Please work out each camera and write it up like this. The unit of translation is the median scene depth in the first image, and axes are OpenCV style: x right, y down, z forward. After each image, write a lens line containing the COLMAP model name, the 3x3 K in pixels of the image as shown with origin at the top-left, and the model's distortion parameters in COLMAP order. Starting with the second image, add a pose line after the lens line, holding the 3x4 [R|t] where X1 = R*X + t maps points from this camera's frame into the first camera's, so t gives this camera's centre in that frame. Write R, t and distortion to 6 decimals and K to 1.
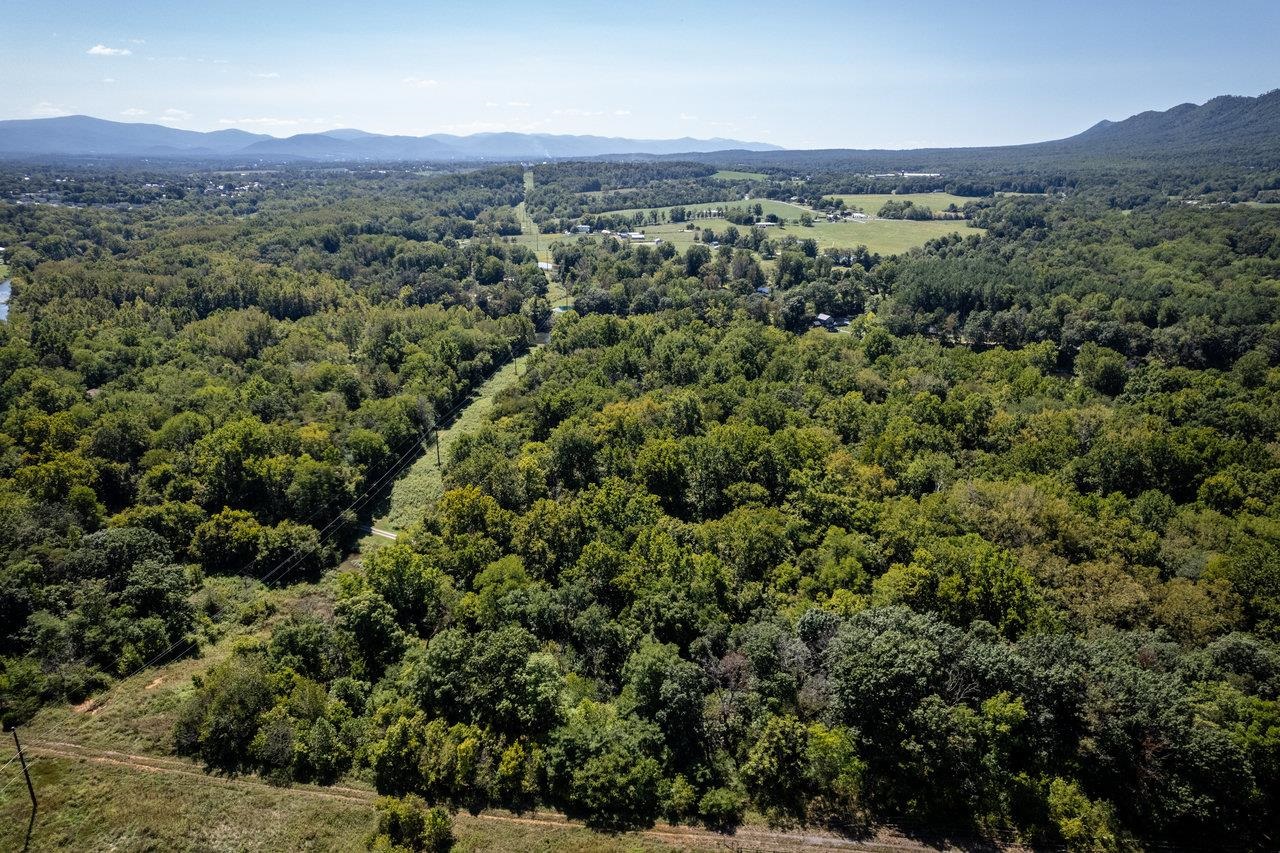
lens RADIAL K [[823.8, 0, 640.6], [0, 823.8, 425.4], [0, 0, 1]] dist [-0.068228, 0.061291]
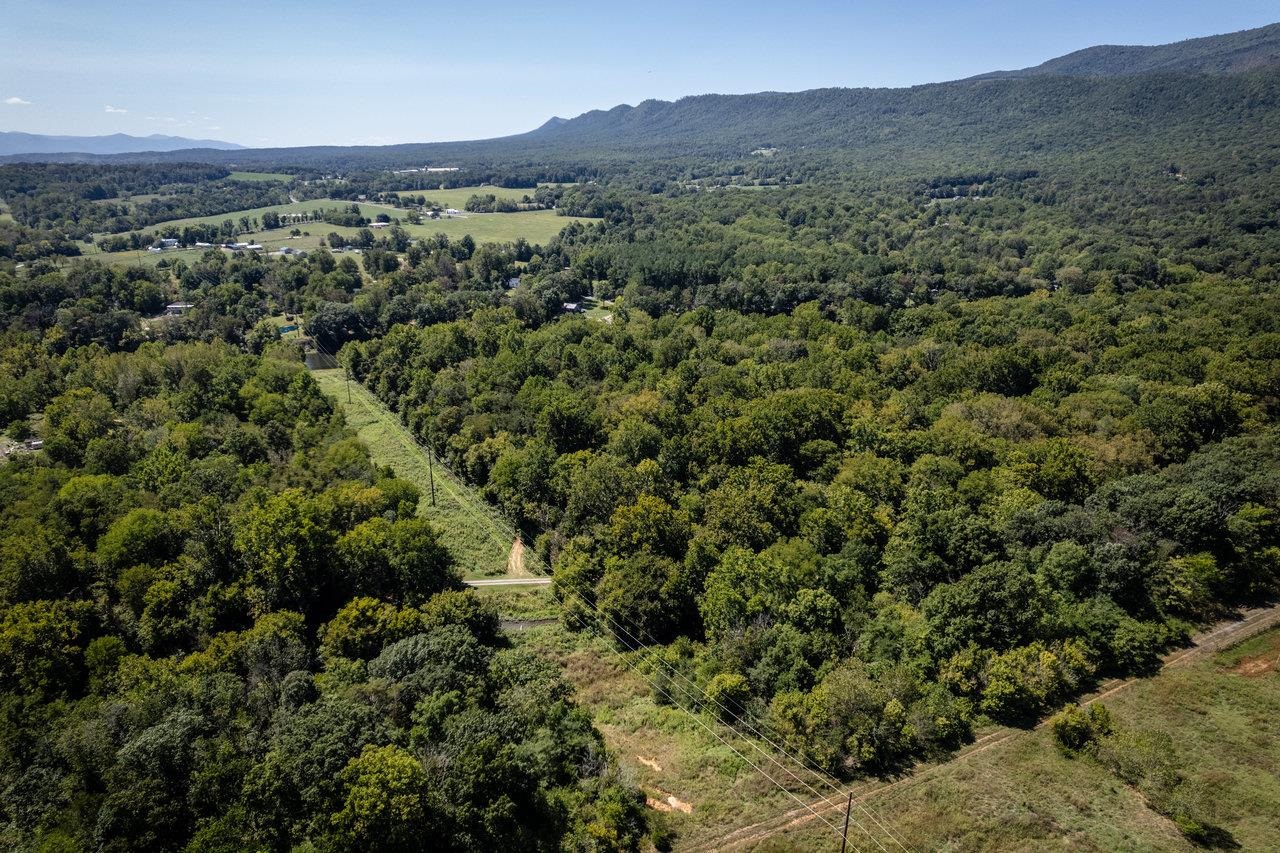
lens RADIAL K [[823.8, 0, 640.4], [0, 823.8, 427.5], [0, 0, 1]] dist [-0.068228, 0.061291]
pose [[0.819427, -0.185303, 0.542404, -0.137352], [0.181547, 0.981486, 0.061040, -0.012158], [-0.543672, 0.048454, 0.837898, 0.034832]]
